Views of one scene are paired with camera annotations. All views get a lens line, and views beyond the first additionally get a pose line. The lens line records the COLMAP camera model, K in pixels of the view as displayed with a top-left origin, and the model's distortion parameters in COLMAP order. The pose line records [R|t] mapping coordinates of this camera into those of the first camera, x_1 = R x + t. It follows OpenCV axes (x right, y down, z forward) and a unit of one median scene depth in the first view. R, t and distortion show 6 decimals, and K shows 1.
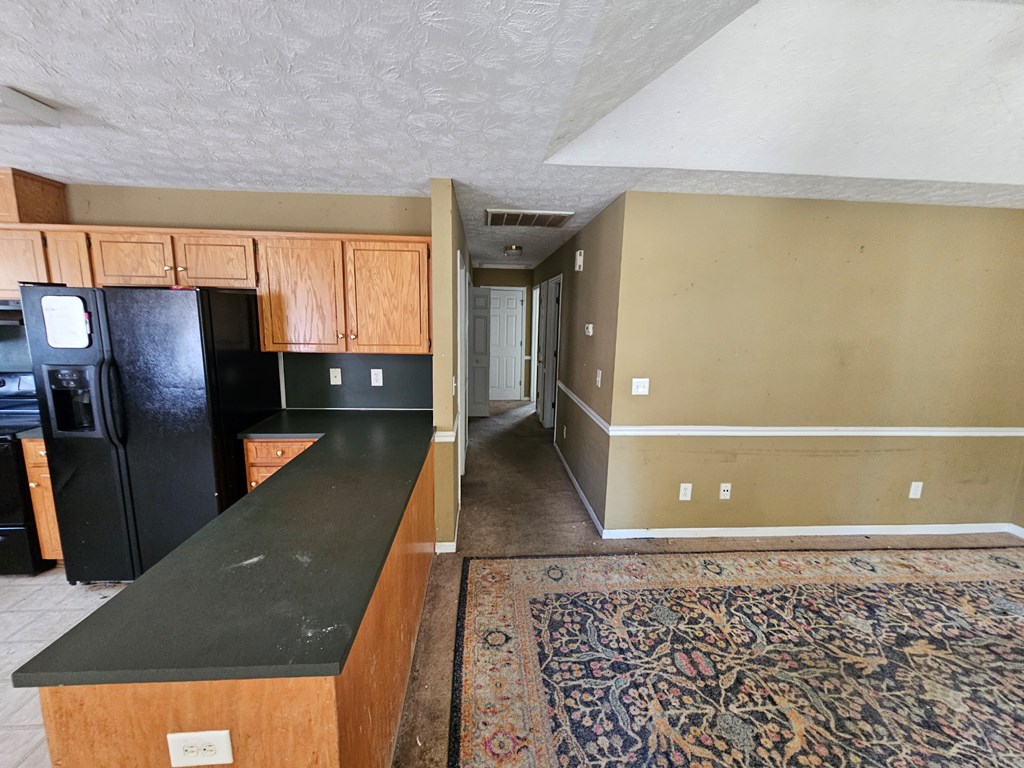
lens RADIAL K [[421.1, 0, 509.2], [0, 421.1, 380.5], [0, 0, 1]] dist [-0.006207, 0.000529]
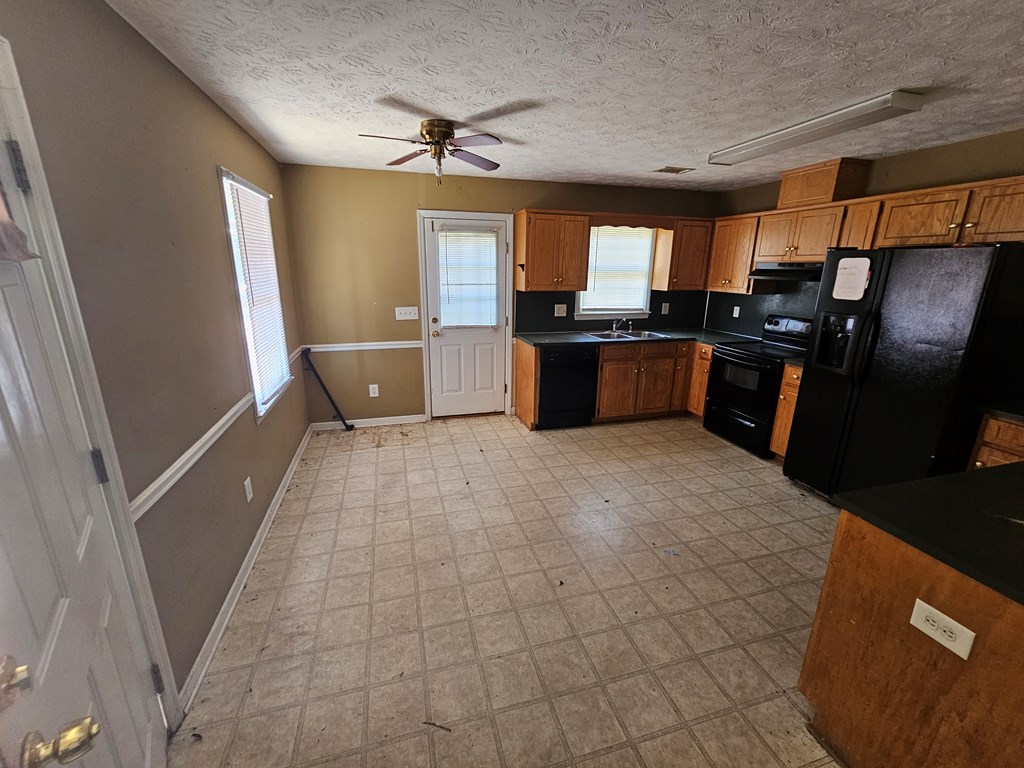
lens RADIAL K [[421.1, 0, 510.0], [0, 421.1, 381.9], [0, 0, 1]] dist [-0.006207, 0.000529]
pose [[0.204990, 0.240434, -0.948773, -0.004280], [-0.158404, 0.964729, 0.210253, 0.049426], [0.965861, 0.107190, 0.235845, -0.219366]]
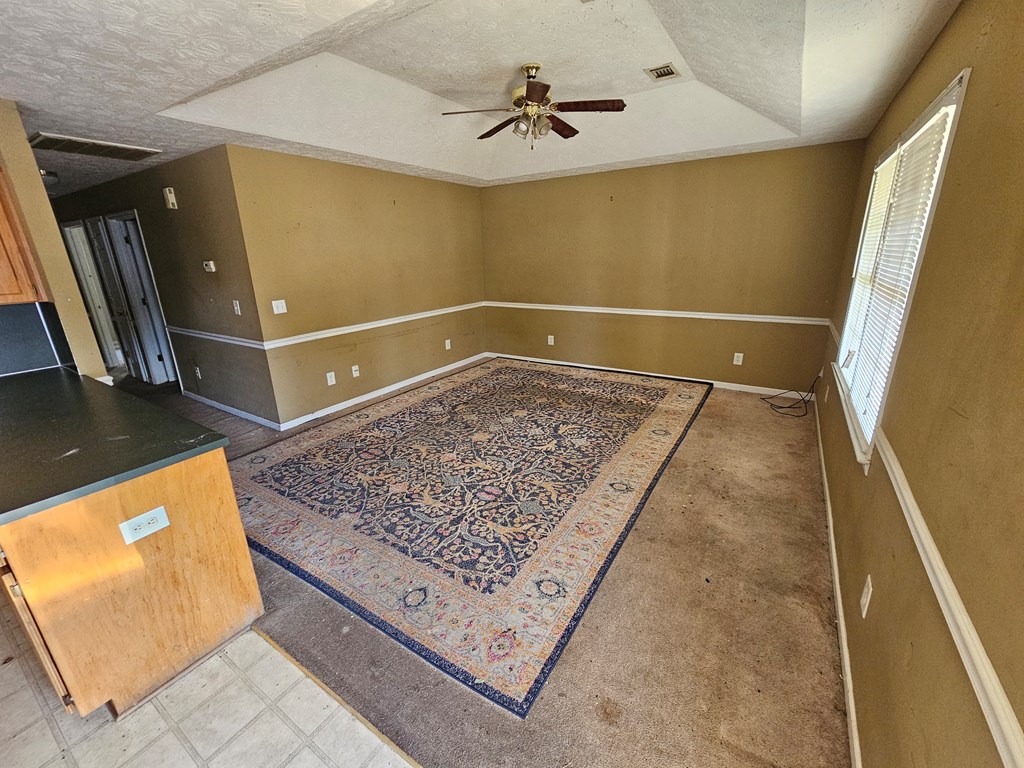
lens RADIAL K [[421.1, 0, 510.3], [0, 421.1, 383.0], [0, 0, 1]] dist [-0.006207, 0.000529]
pose [[0.593325, -0.274761, 0.756619, -0.377285], [0.163249, 0.961482, 0.221139, 0.085277], [-0.788236, -0.007690, 0.615325, -0.432261]]
